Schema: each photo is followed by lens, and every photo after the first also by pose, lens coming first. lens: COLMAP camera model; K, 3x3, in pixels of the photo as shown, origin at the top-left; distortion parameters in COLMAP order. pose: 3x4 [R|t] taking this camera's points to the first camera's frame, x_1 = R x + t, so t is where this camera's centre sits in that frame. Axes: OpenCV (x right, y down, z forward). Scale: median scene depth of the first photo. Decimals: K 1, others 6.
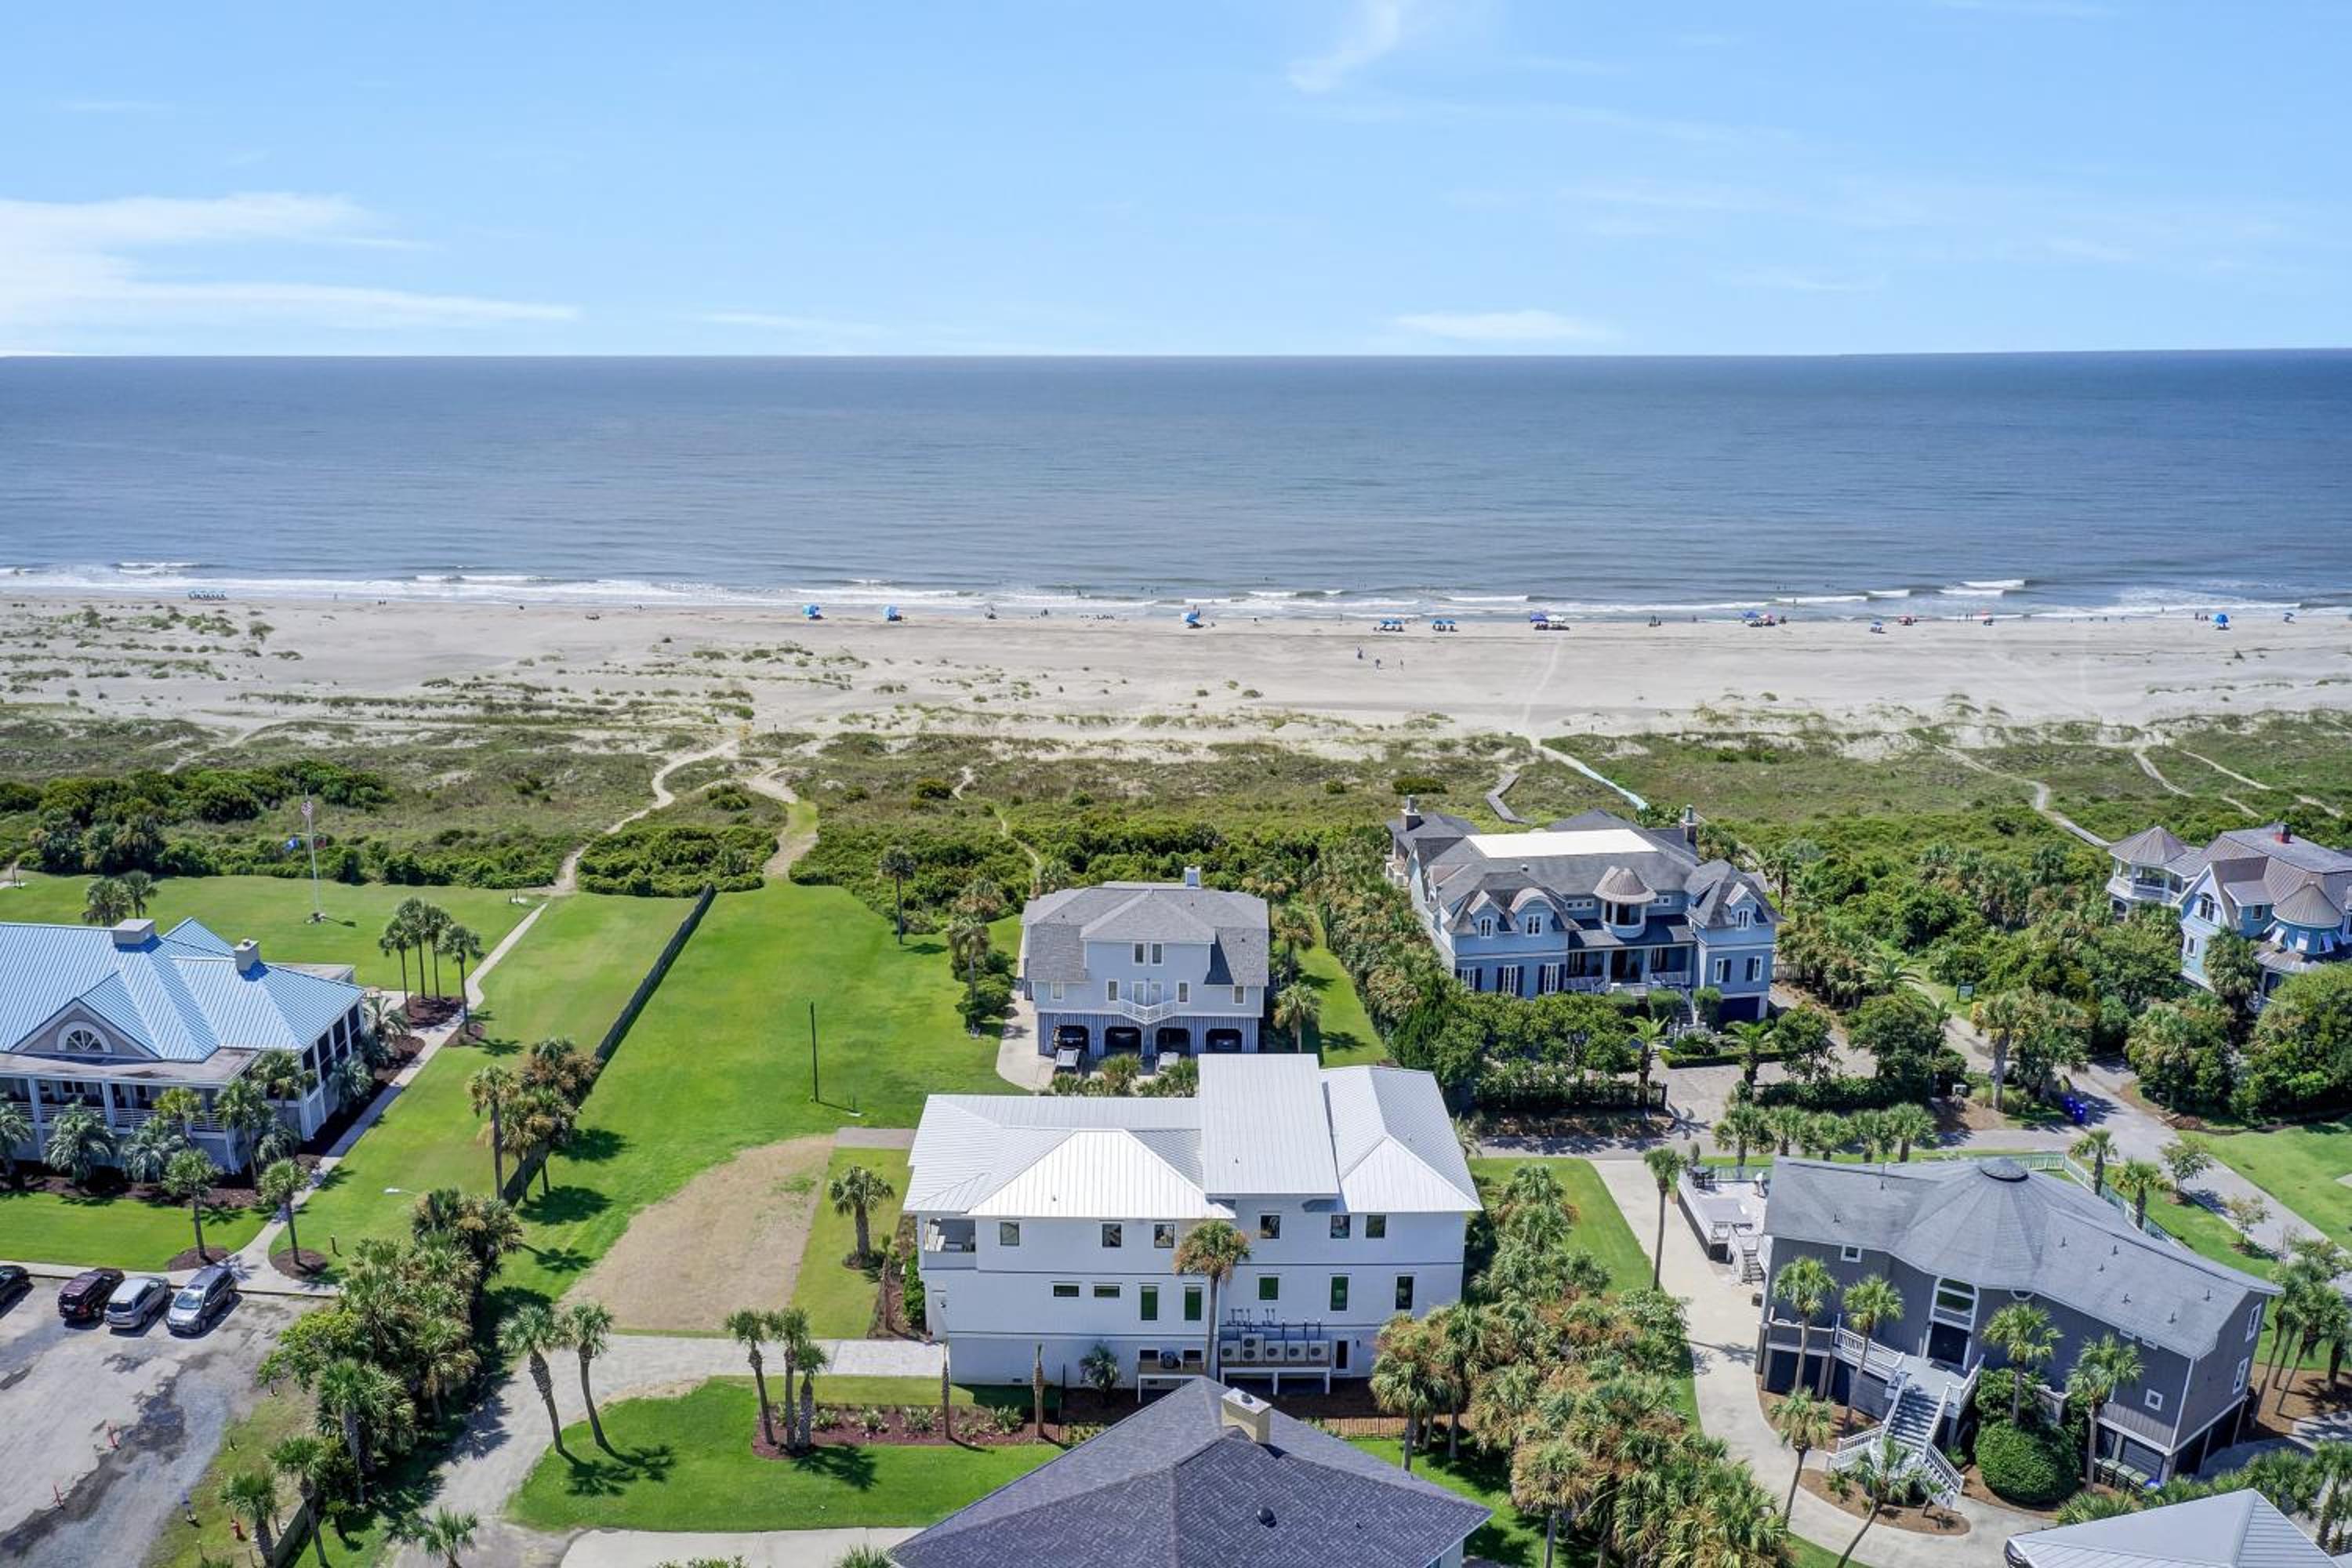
lens RADIAL K [[1793.6, 0, 1111.1], [0, 1793.6, 776.8], [0, 0, 1]] dist [-0.053829, -0.047122]
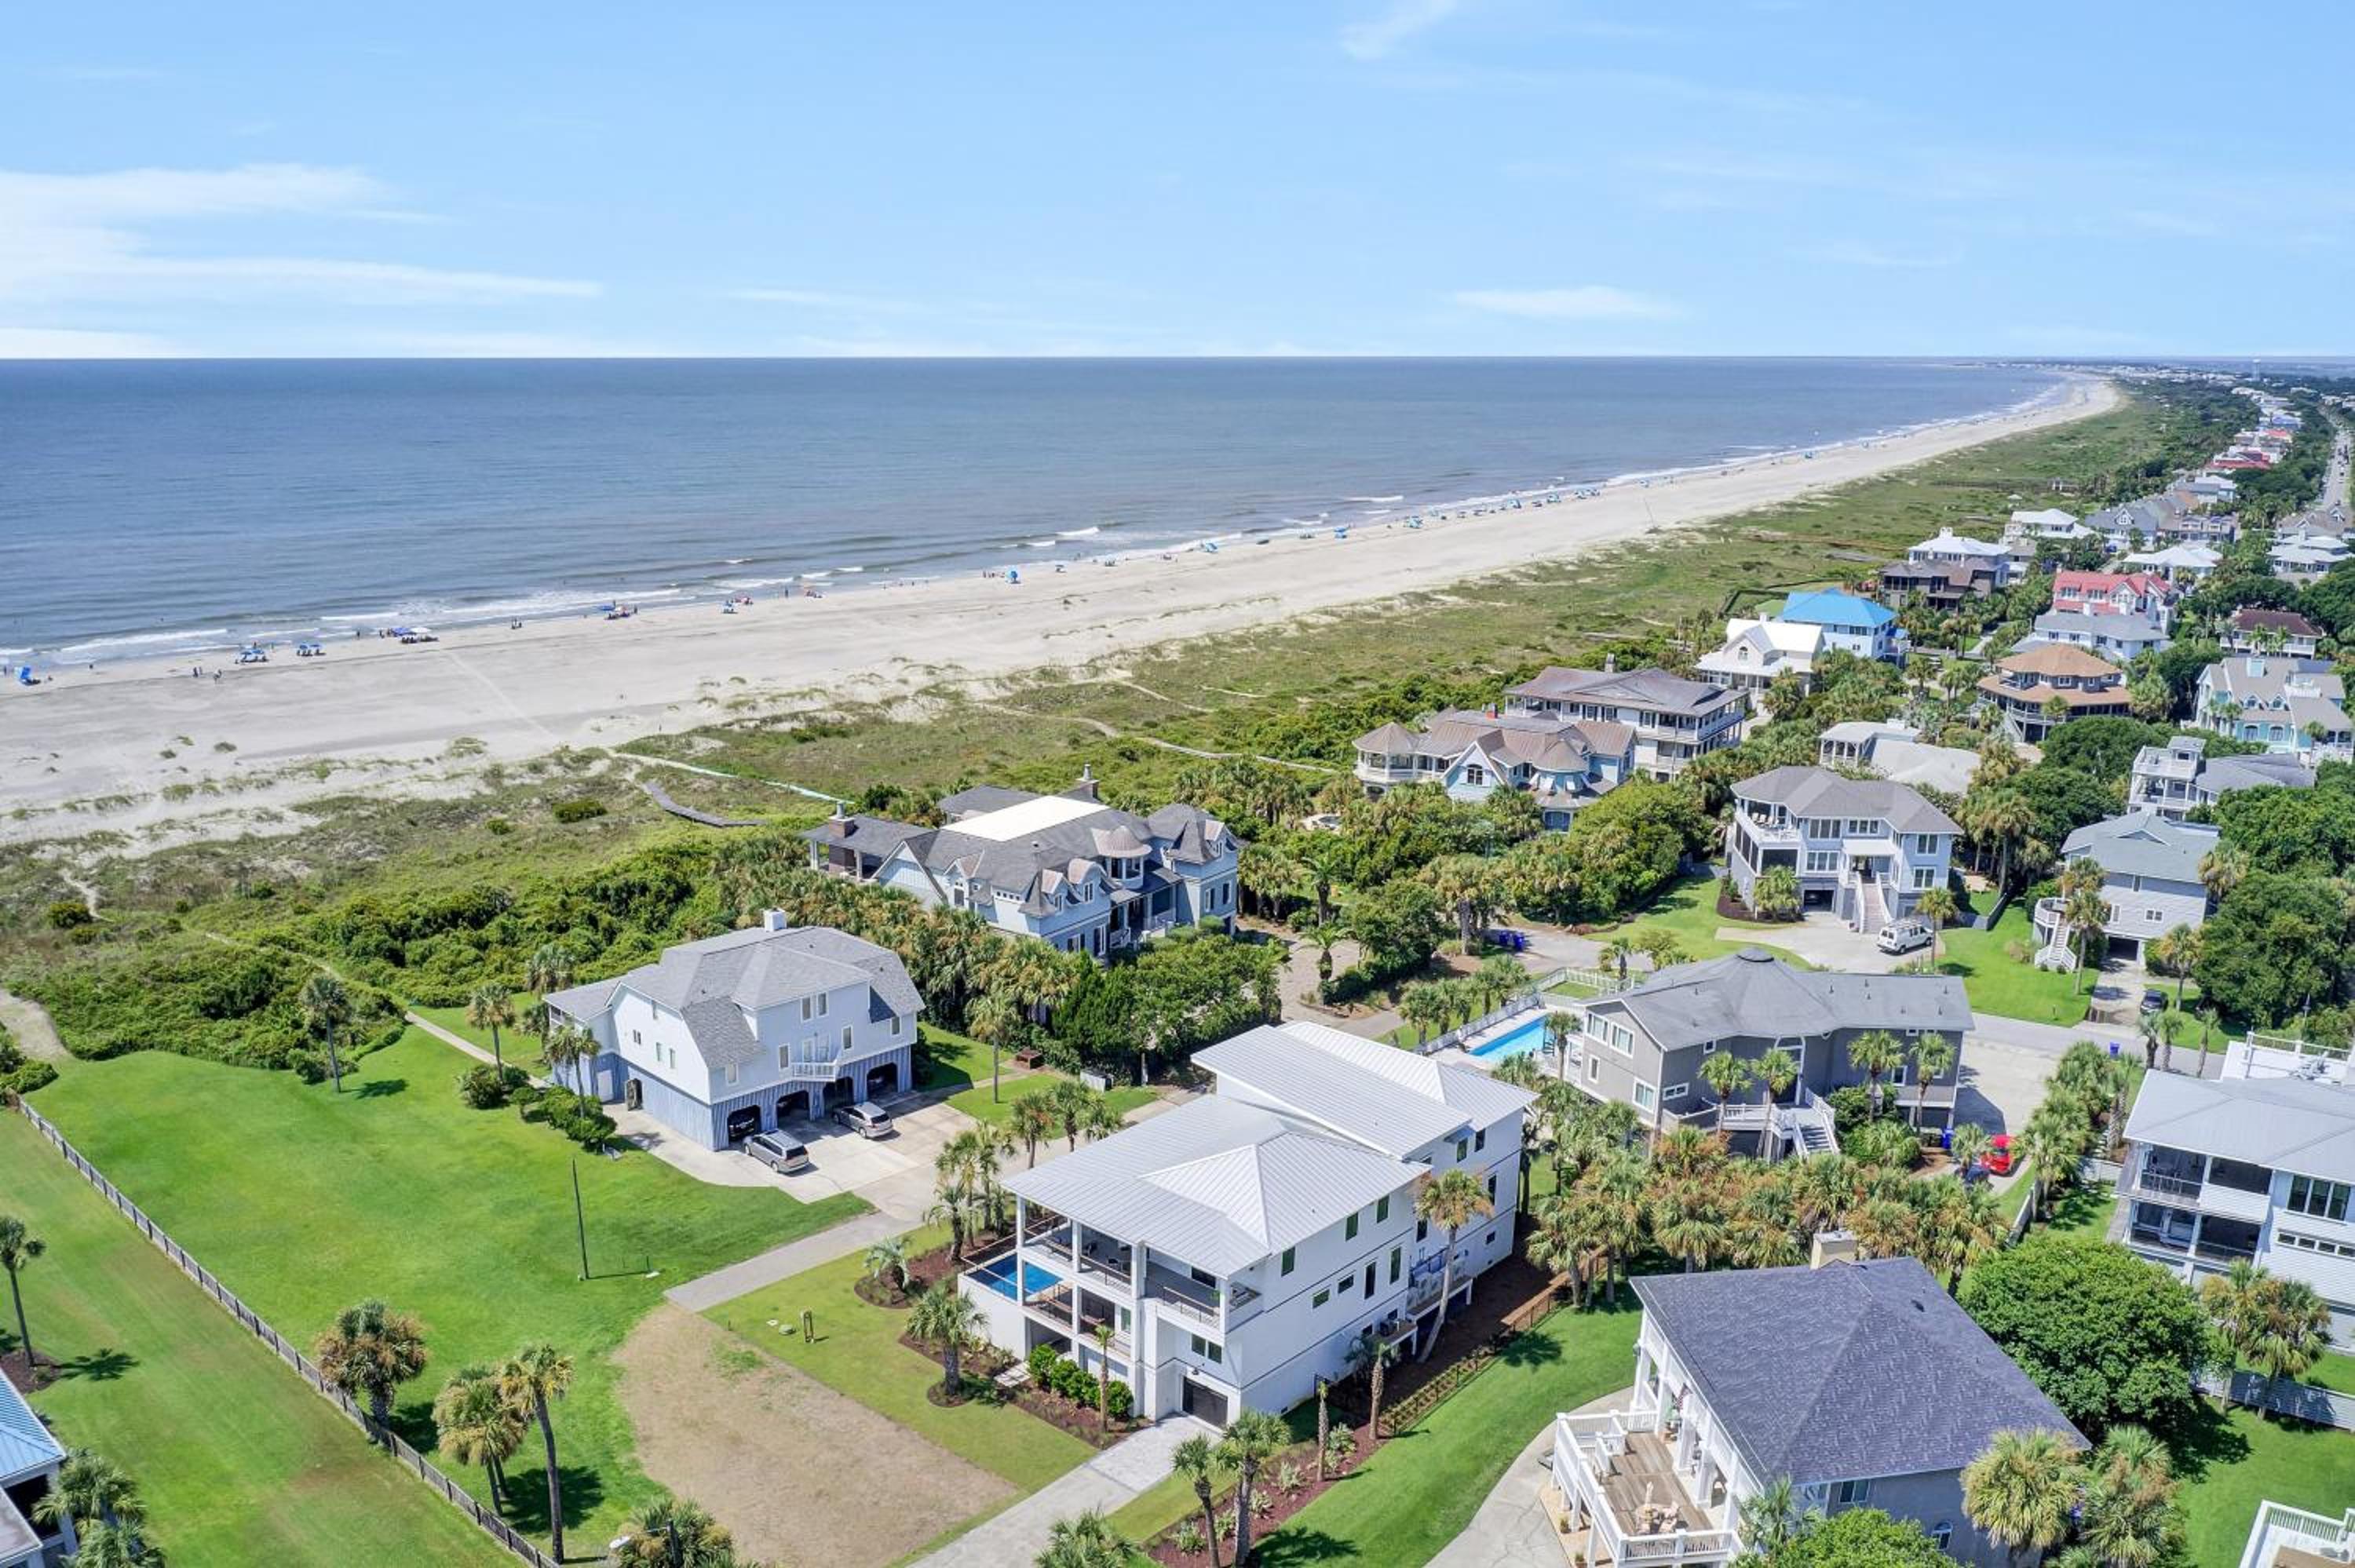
lens RADIAL K [[1790.6, 0, 1173.9], [0, 1790.6, 661.5], [0, 0, 1]] dist [-0.164124, 0.000583]
pose [[0.660700, -0.106639, 0.743037, -0.502273], [0.151564, 0.988422, 0.007088, -0.052633], [-0.735190, 0.107935, 0.669213, 0.246419]]
